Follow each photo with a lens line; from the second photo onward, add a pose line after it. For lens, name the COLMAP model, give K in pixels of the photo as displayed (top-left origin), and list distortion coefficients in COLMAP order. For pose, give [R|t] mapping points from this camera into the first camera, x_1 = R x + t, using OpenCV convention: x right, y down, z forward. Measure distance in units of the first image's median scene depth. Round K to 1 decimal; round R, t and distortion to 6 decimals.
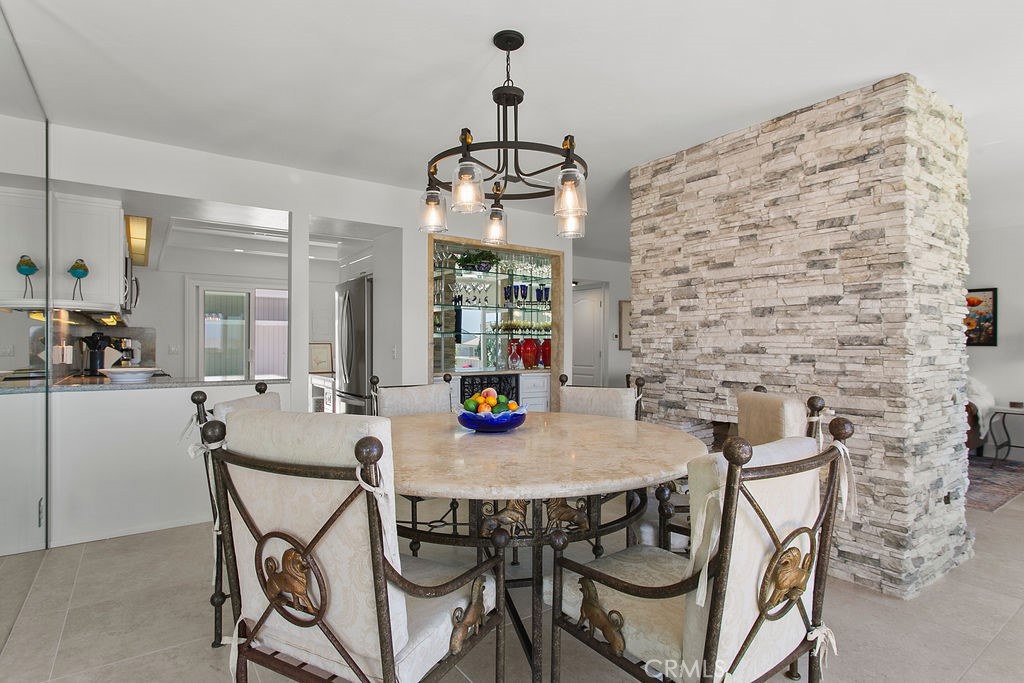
lens RADIAL K [[545.6, 0, 511.4], [0, 545.6, 347.3], [0, 0, 1]] dist [-0.004652, -0.000407]
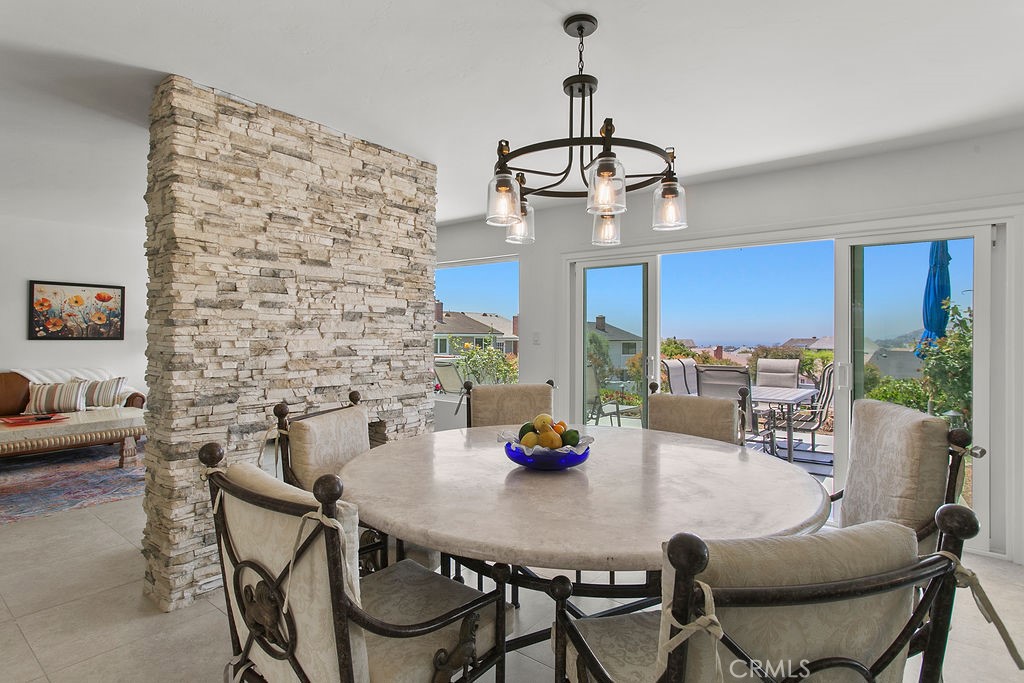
lens RADIAL K [[545.6, 0, 505.1], [0, 545.6, 334.7], [0, 0, 1]] dist [-0.004652, -0.000407]
pose [[-0.309249, -0.006161, 0.950961, -0.587771], [-0.001954, 0.999981, 0.005843, -0.033650], [-0.950979, -0.000051, -0.309255, 0.971457]]
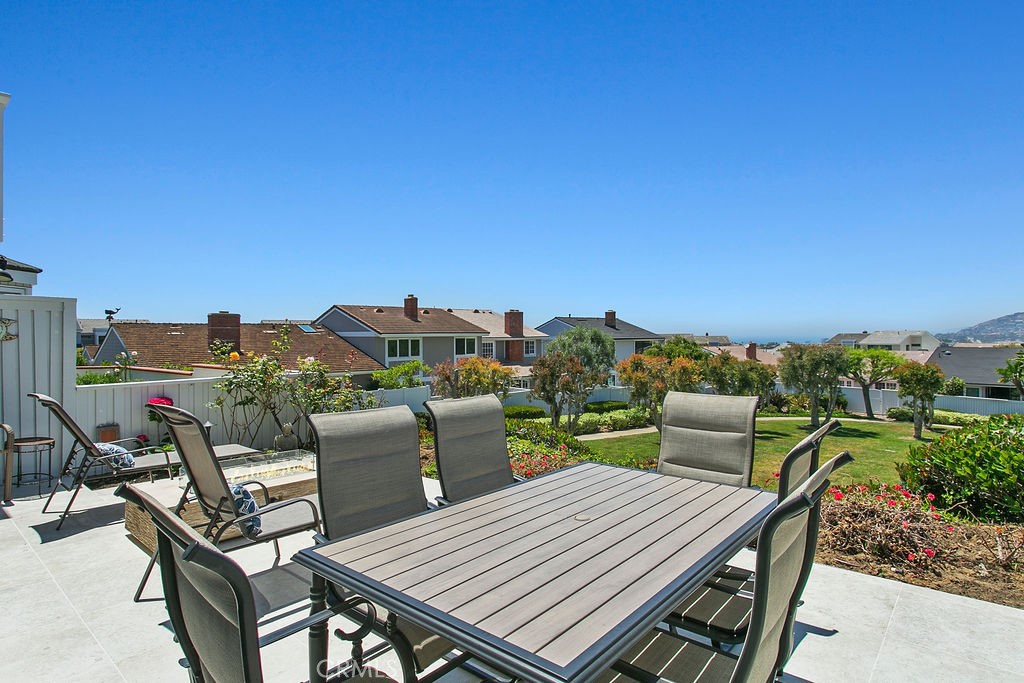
lens RADIAL K [[545.6, 0, 516.9], [0, 545.6, 336.9], [0, 0, 1]] dist [-0.004652, -0.000407]
pose [[-0.254036, -0.010247, 0.967140, -0.468800], [0.010242, 0.999859, 0.013284, -0.033671], [-0.967141, 0.013280, -0.253895, 0.823985]]
